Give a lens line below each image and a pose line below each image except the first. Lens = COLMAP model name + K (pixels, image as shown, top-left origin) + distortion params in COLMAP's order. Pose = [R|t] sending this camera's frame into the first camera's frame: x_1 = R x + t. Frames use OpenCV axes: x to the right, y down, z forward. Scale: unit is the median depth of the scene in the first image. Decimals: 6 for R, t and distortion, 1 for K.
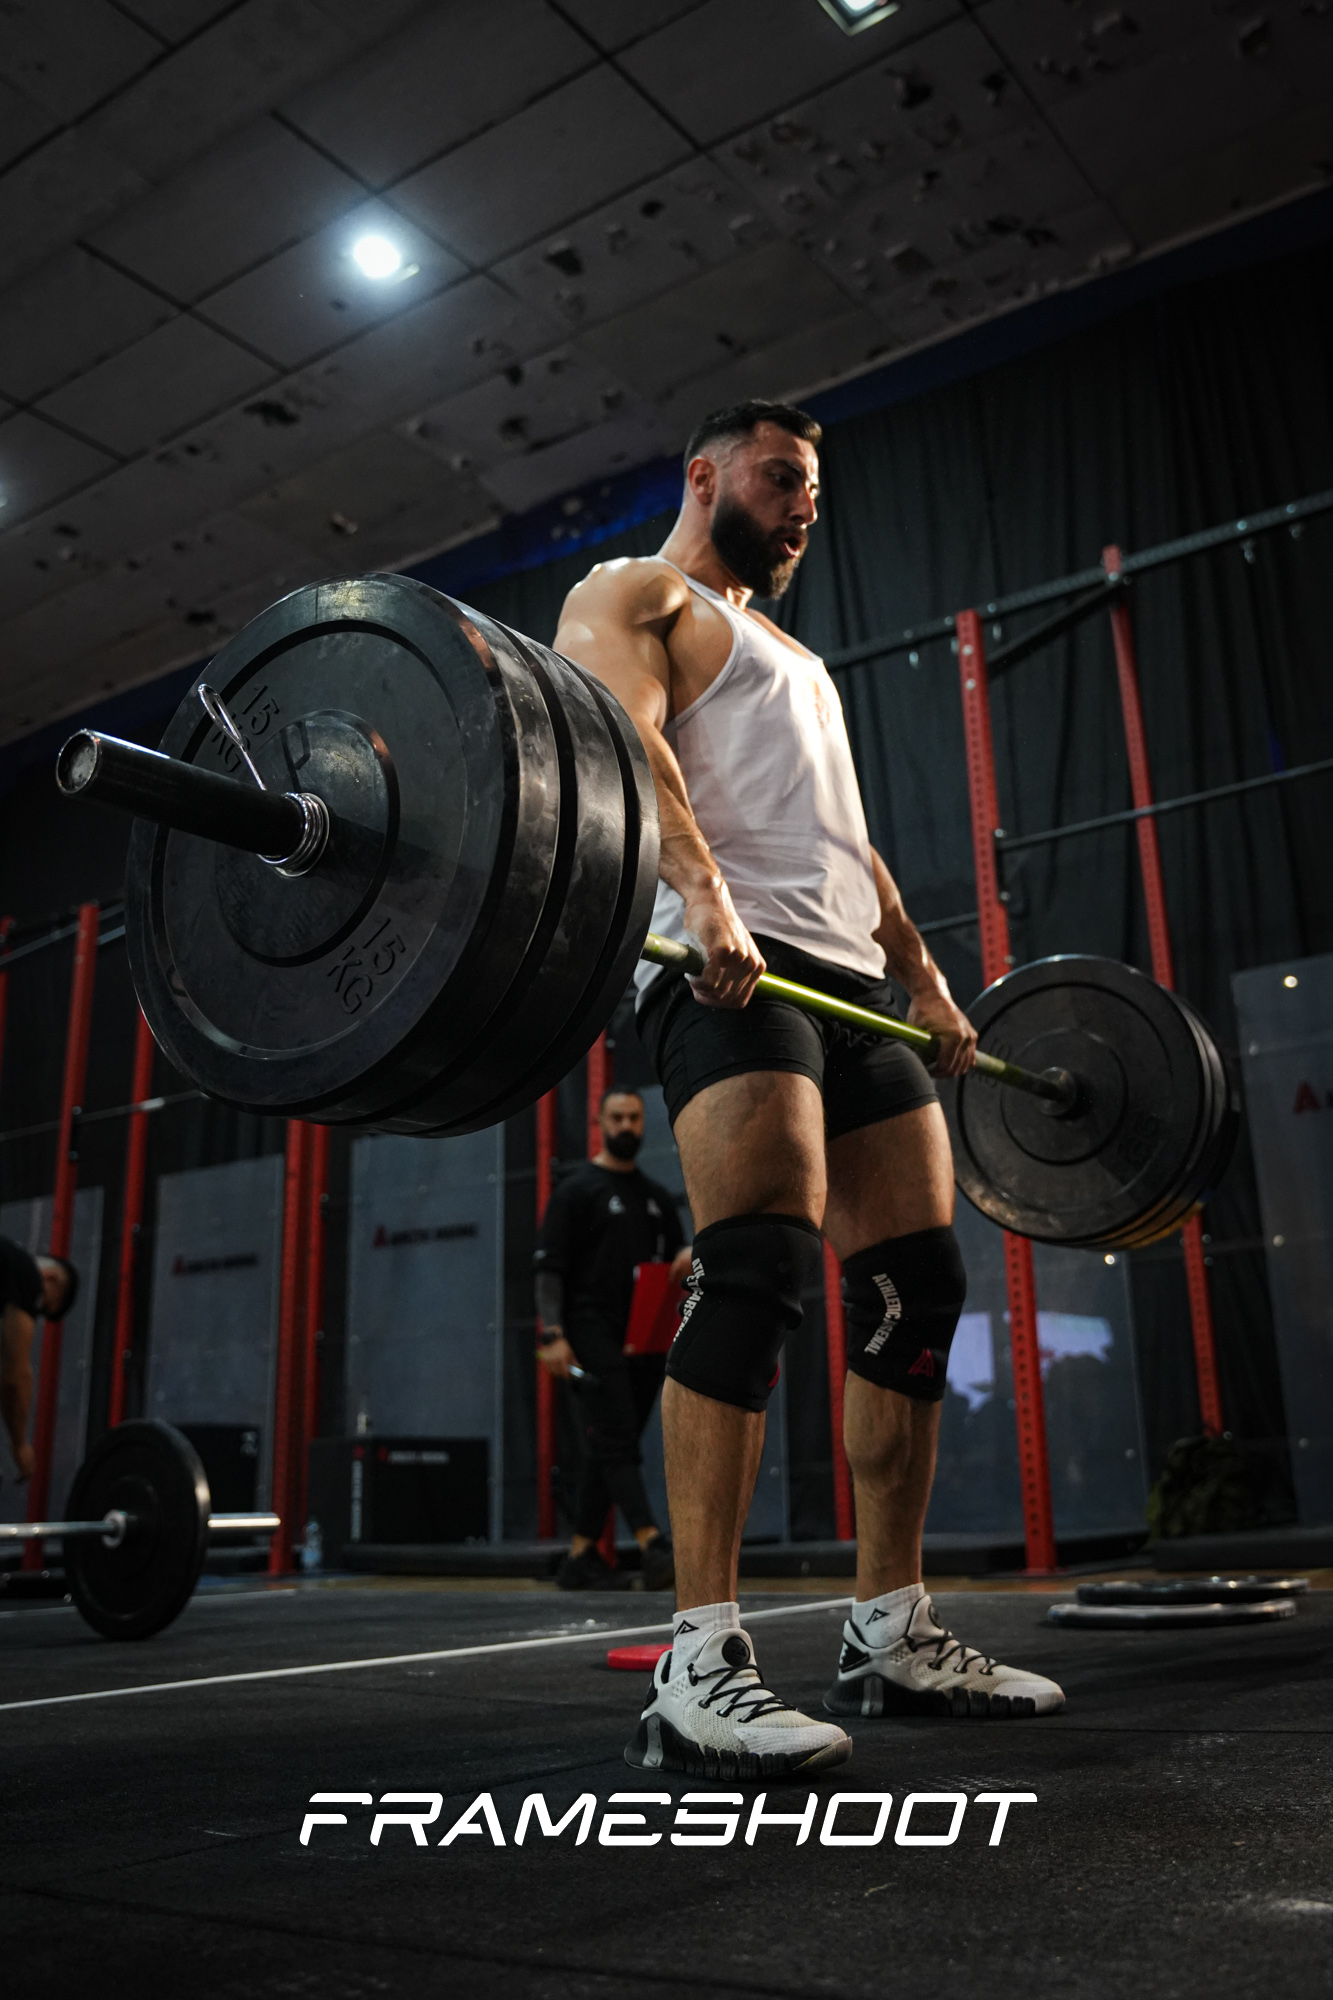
lens RADIAL K [[1724.6, 0, 695.0], [0, 1724.6, 968.8], [0, 0, 1]] dist [-0.084527, 0.001446]
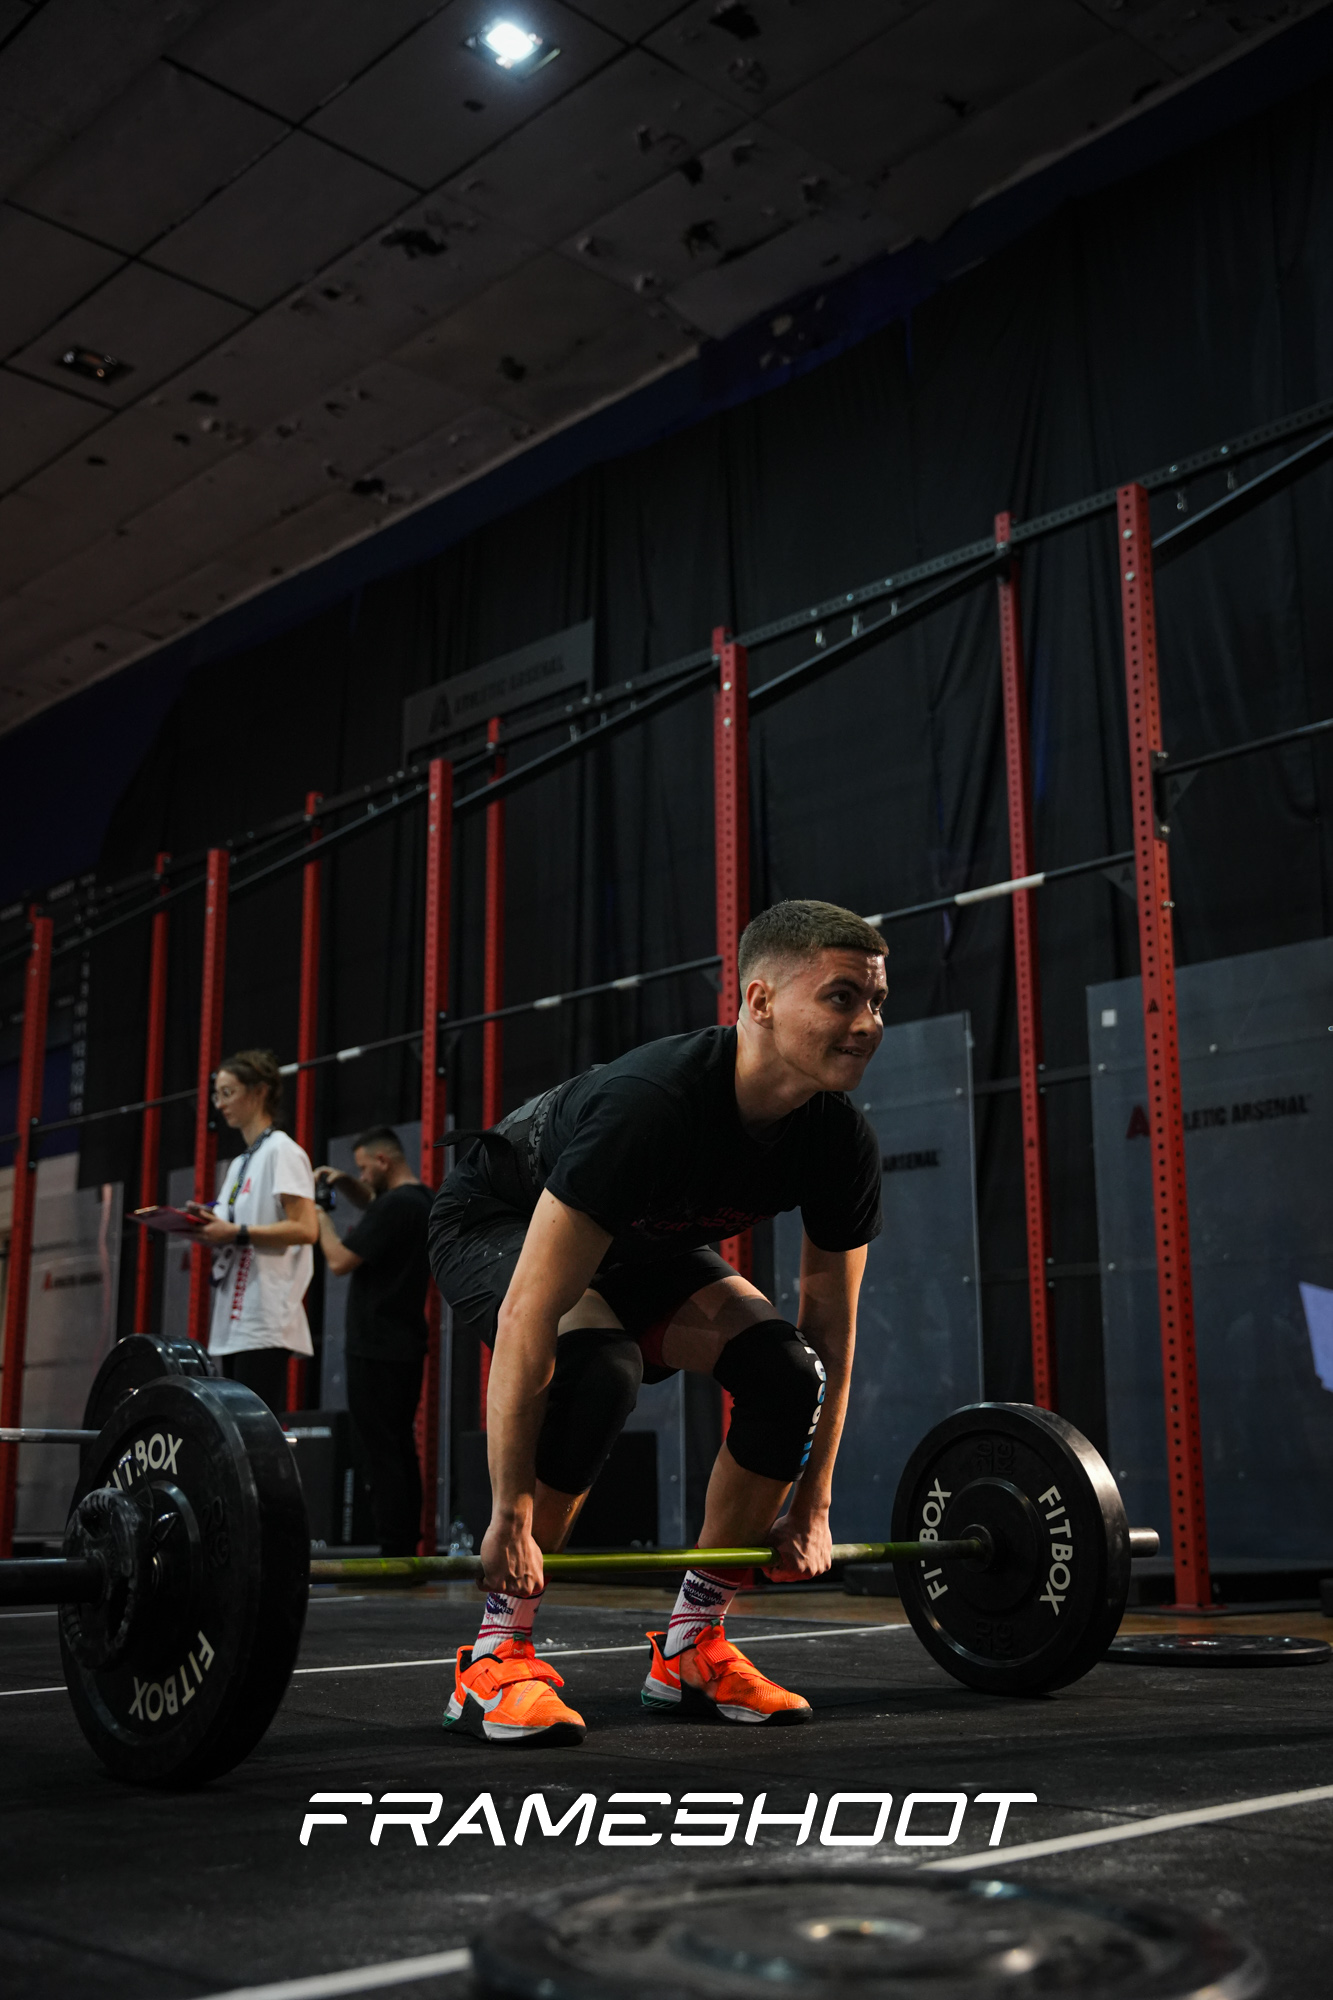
lens RADIAL K [[2099.4, 0, 578.4], [0, 2099.4, 1105.8], [0, 0, 1]] dist [0.003403, 0.062094]
pose [[0.974286, -0.003972, -0.225282, 0.071732], [0.029601, 0.993435, 0.110499, -0.016229], [0.223364, -0.114326, 0.968007, -0.047211]]
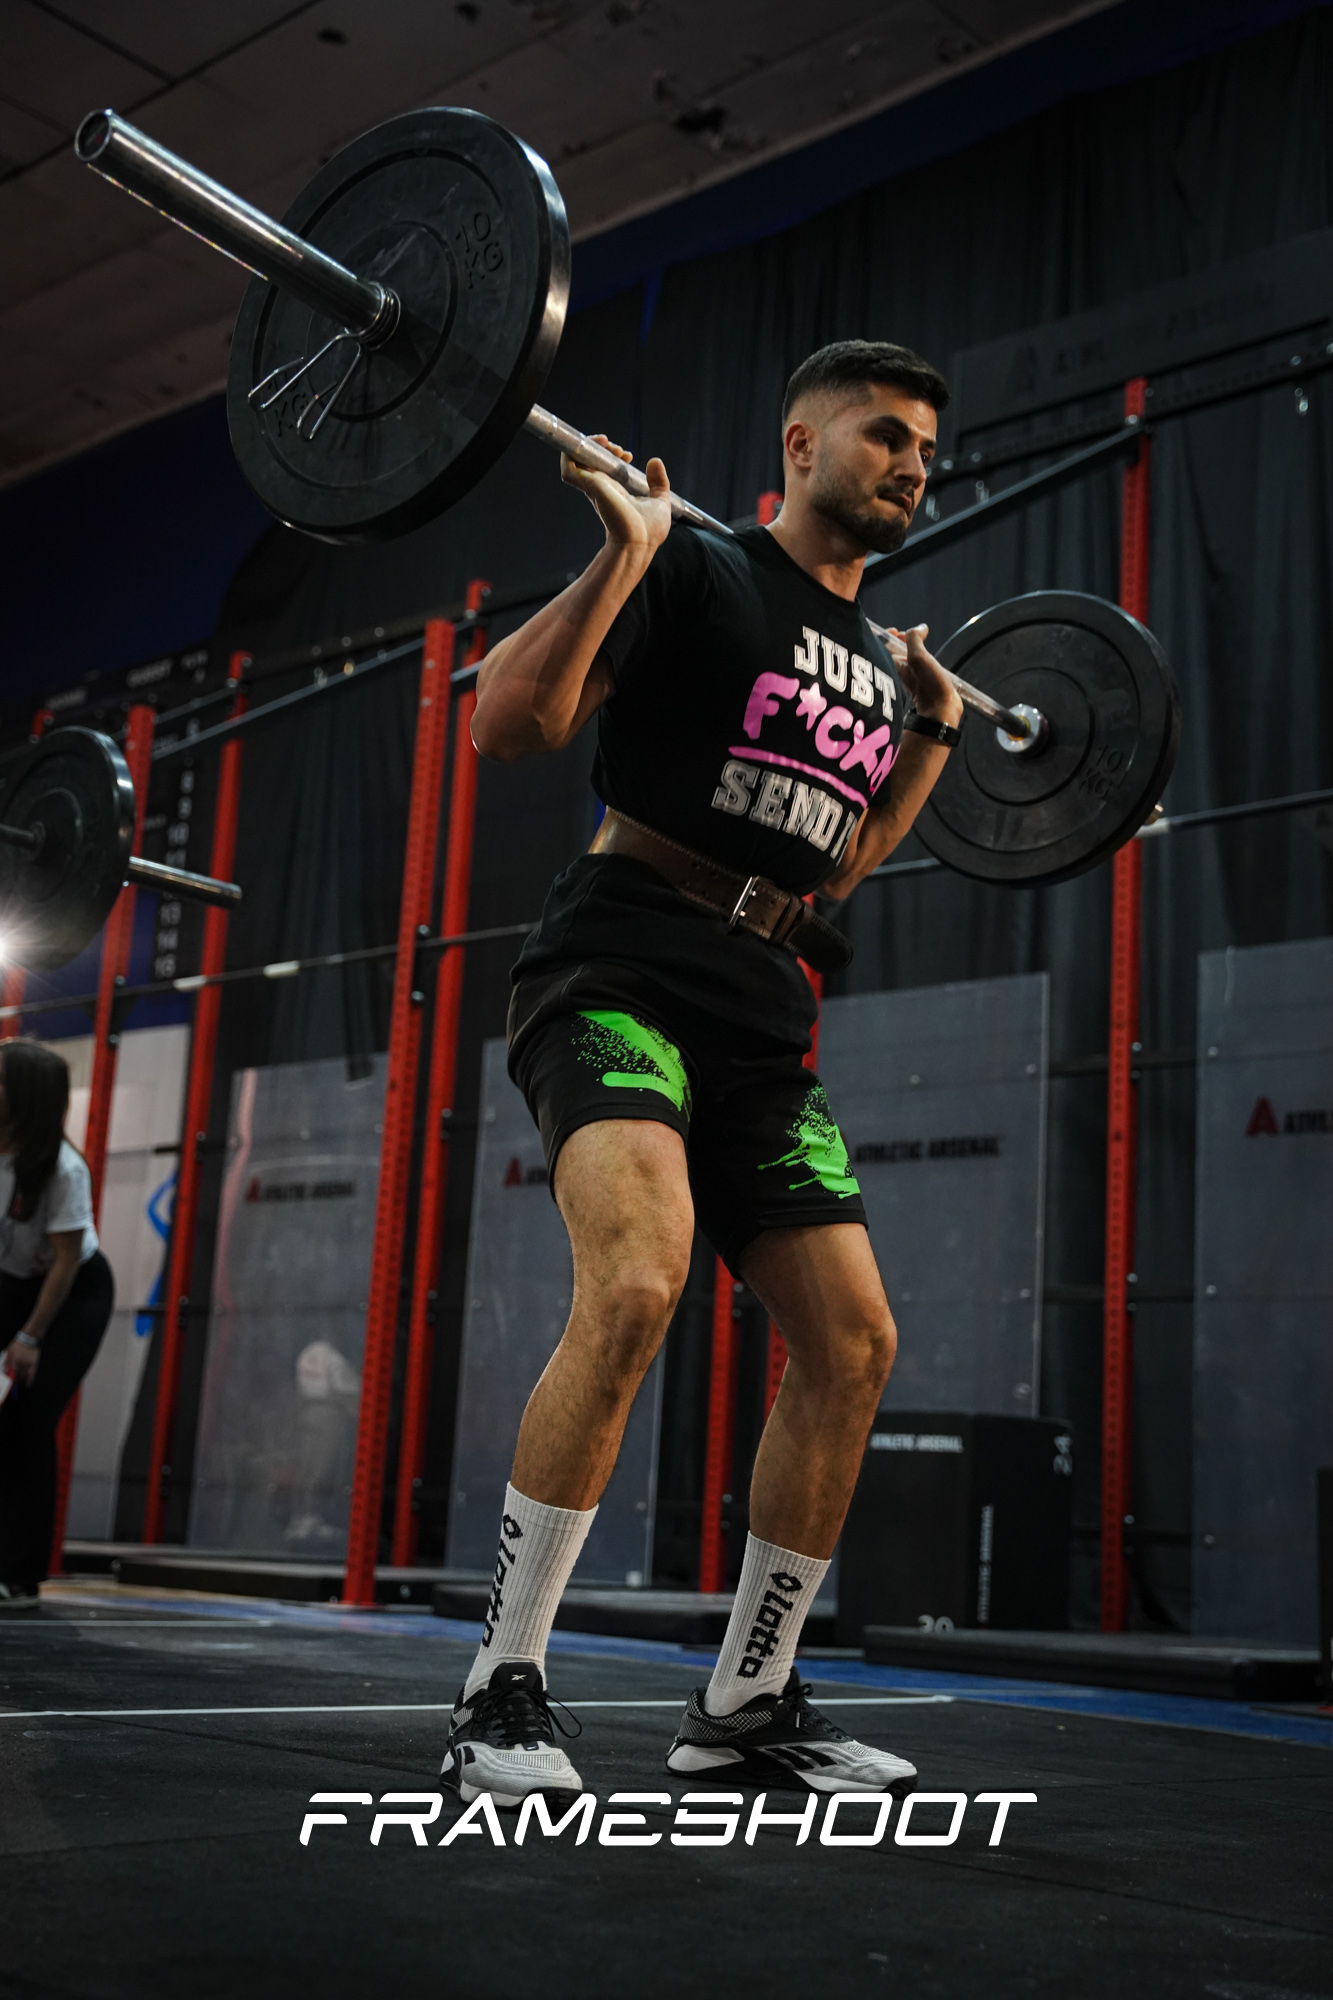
lens RADIAL K [[2453.2, 0, 670.8], [0, 2453.2, 1084.2], [0, 0, 1]] dist [0.142994, -0.251539]
pose [[0.984914, 0.073302, -0.156750, -0.198242], [-0.055222, 0.991626, 0.116739, 0.047682], [0.163994, -0.106322, 0.980715, 0.126372]]
